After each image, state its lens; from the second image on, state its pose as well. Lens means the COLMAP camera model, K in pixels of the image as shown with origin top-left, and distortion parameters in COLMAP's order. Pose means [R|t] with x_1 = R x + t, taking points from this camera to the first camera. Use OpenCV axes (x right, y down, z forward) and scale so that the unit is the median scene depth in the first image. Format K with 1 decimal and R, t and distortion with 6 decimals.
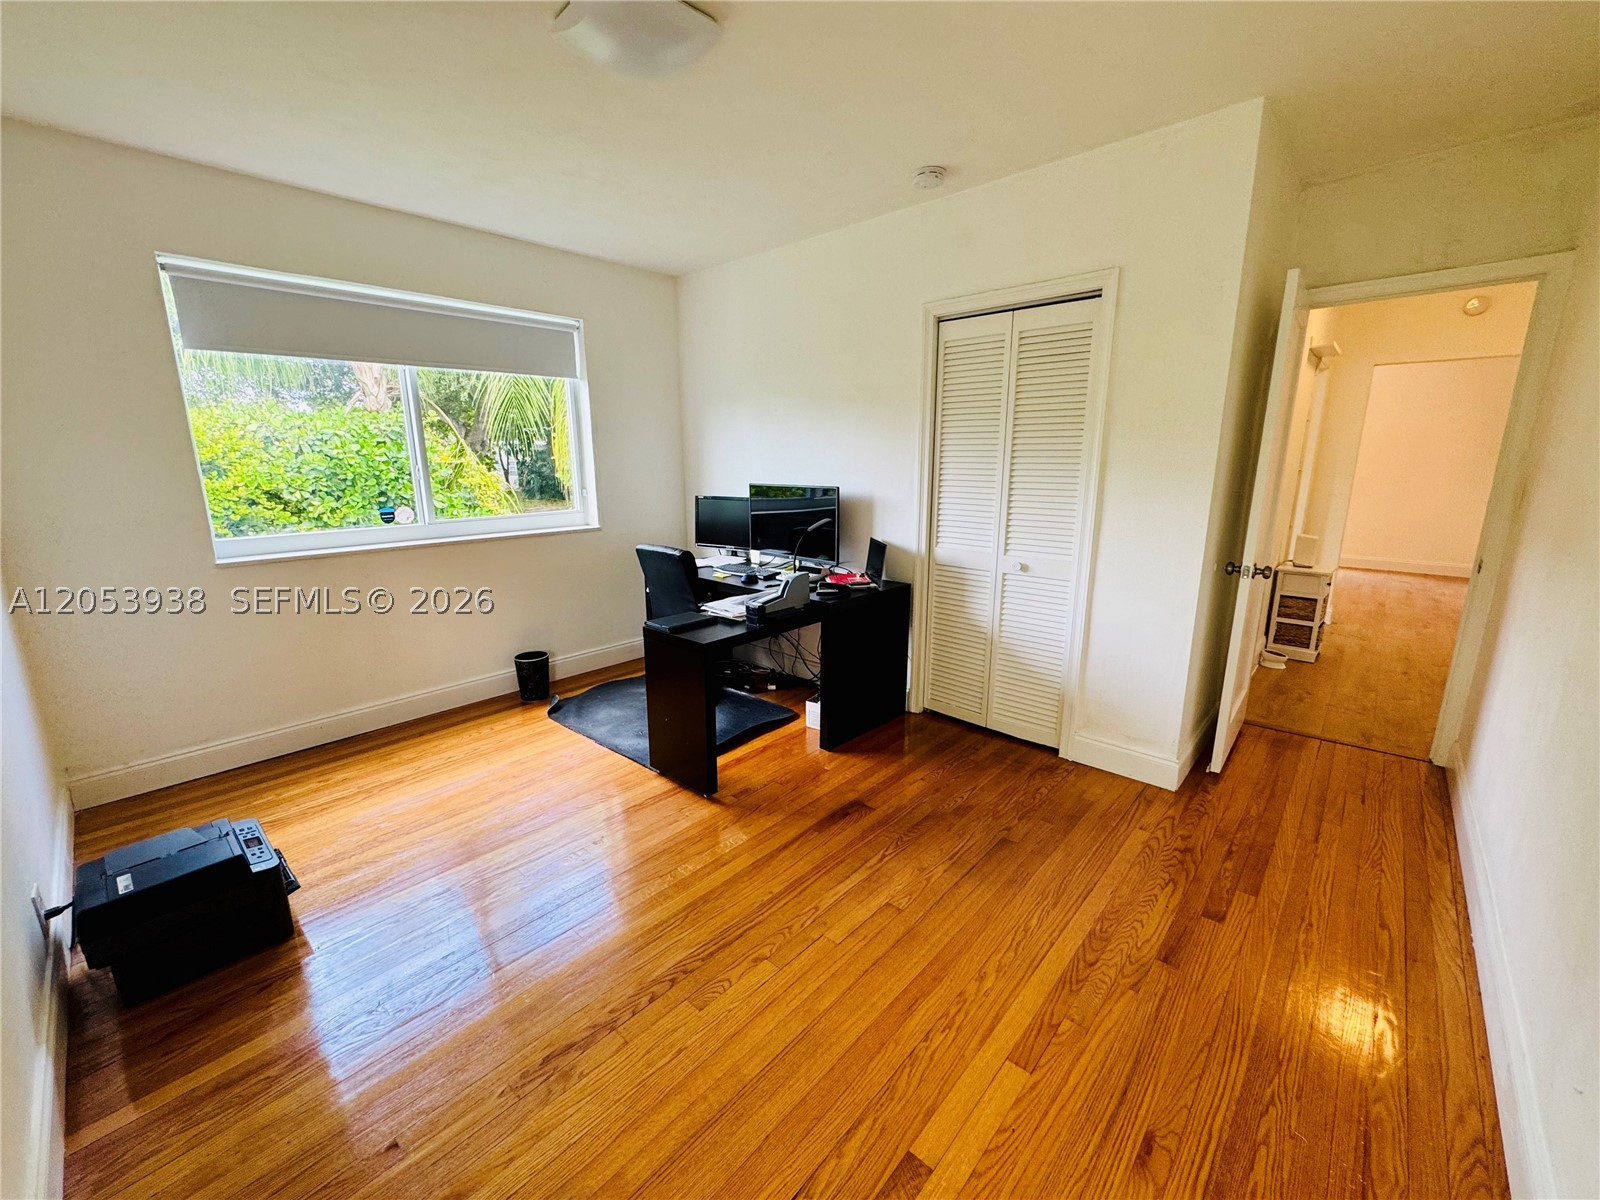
lens RADIAL K [[639.4, 0, 801.7], [0, 639.4, 599.5], [0, 0, 1]] dist [-0.003946, 0.000287]
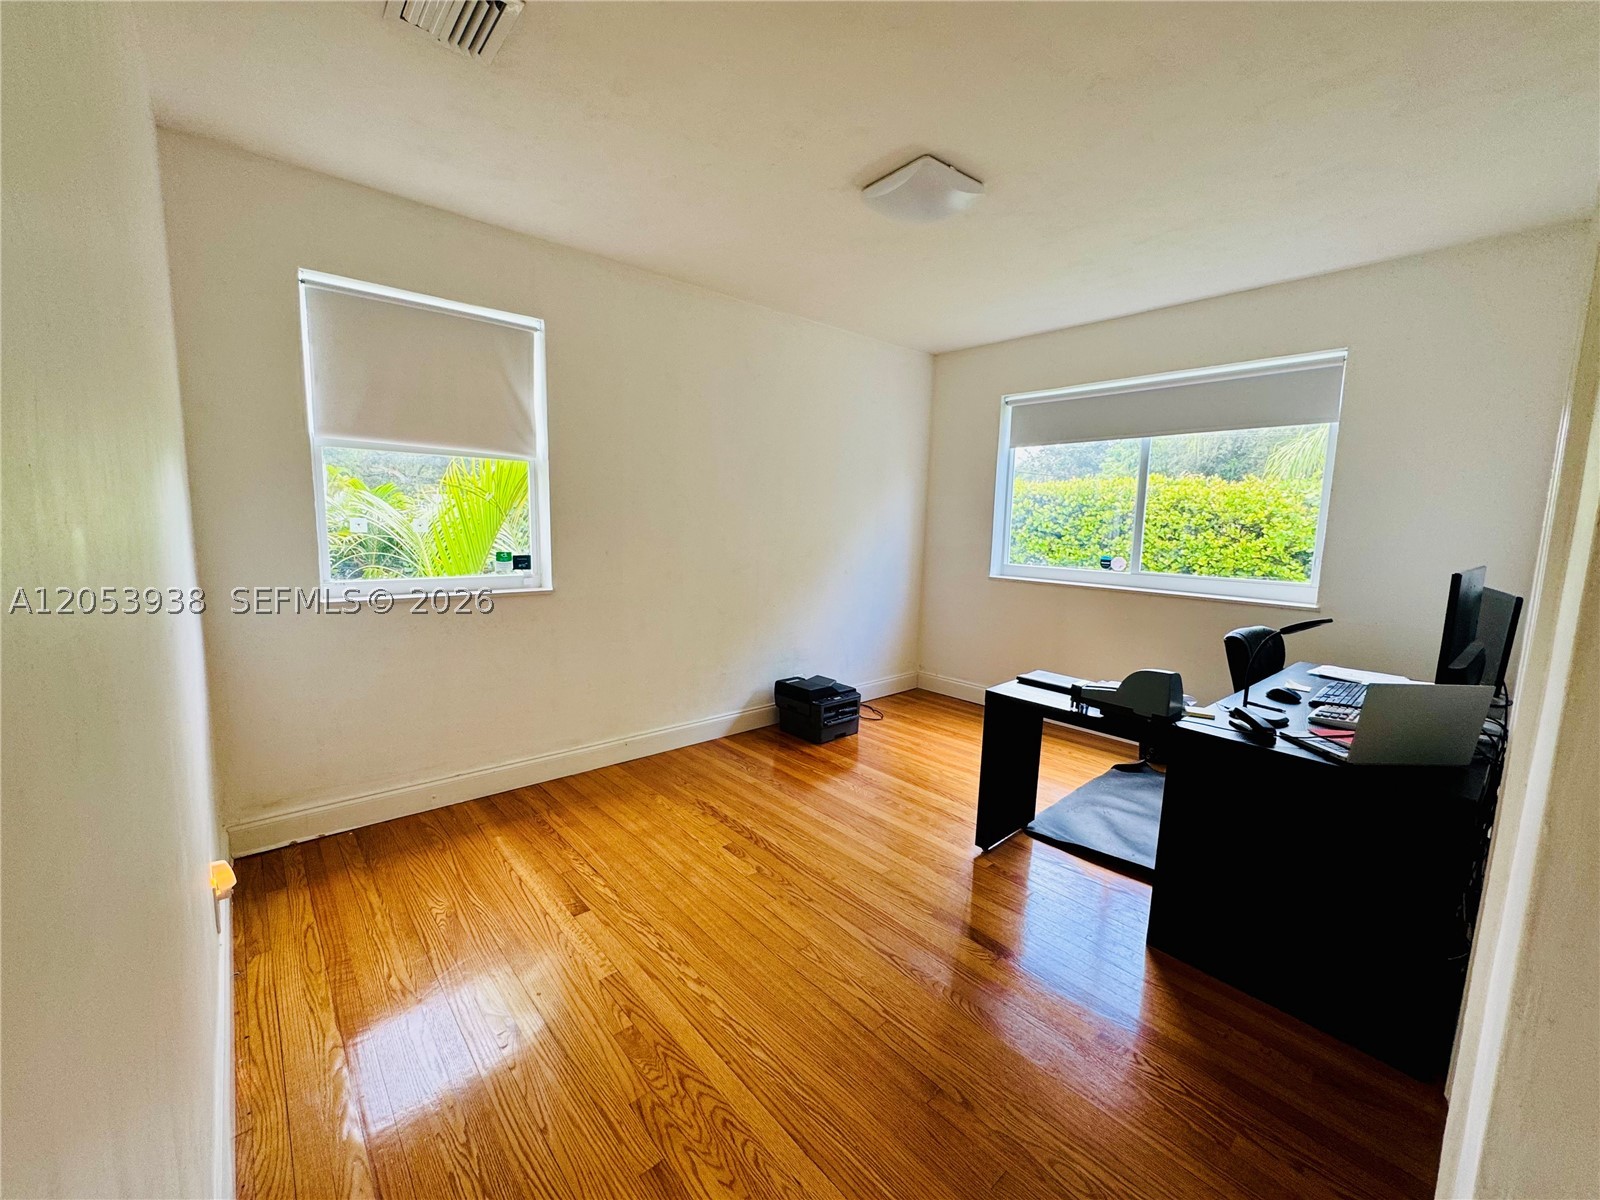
lens RADIAL K [[639.4, 0, 801.7], [0, 639.4, 599.5], [0, 0, 1]] dist [-0.003946, 0.000287]
pose [[-0.104782, 0.130624, -0.985879, 1.229676], [-0.241696, 0.958269, 0.152654, -0.216931], [0.964678, 0.254278, -0.068838, 1.083100]]
